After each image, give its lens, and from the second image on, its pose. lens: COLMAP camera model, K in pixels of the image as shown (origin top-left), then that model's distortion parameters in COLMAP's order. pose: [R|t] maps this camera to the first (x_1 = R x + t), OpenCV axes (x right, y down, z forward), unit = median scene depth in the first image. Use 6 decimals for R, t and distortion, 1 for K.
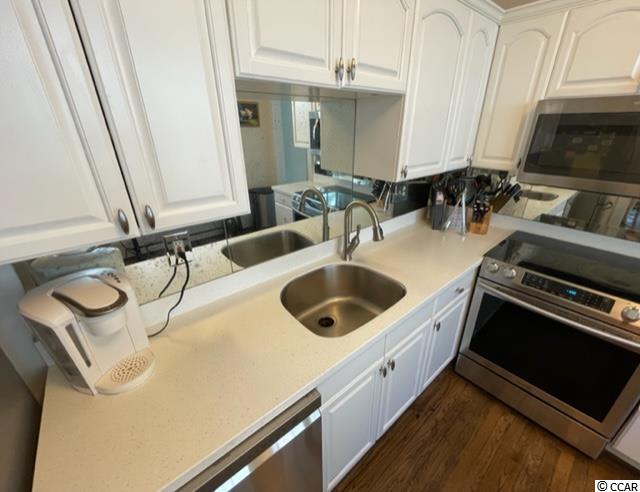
lens RADIAL K [[269.9, 0, 330.0], [0, 269.9, 247.0], [0, 0, 1]] dist [-0.001378, 0.000632]
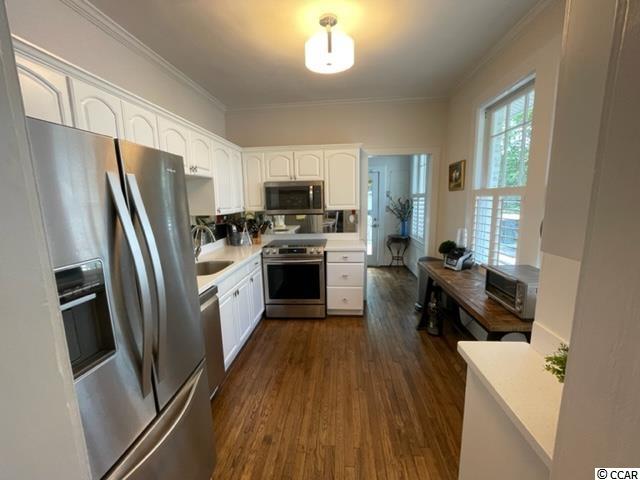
lens RADIAL K [[260.4, 0, 320.3], [0, 260.4, 237.5], [0, 0, 1]] dist [-0.001836, -0.000550]
pose [[0.714547, -0.116408, 0.689835, -0.489788], [0.309754, 0.936781, -0.162770, 0.418359], [-0.627276, 0.329986, 0.705432, -0.732862]]
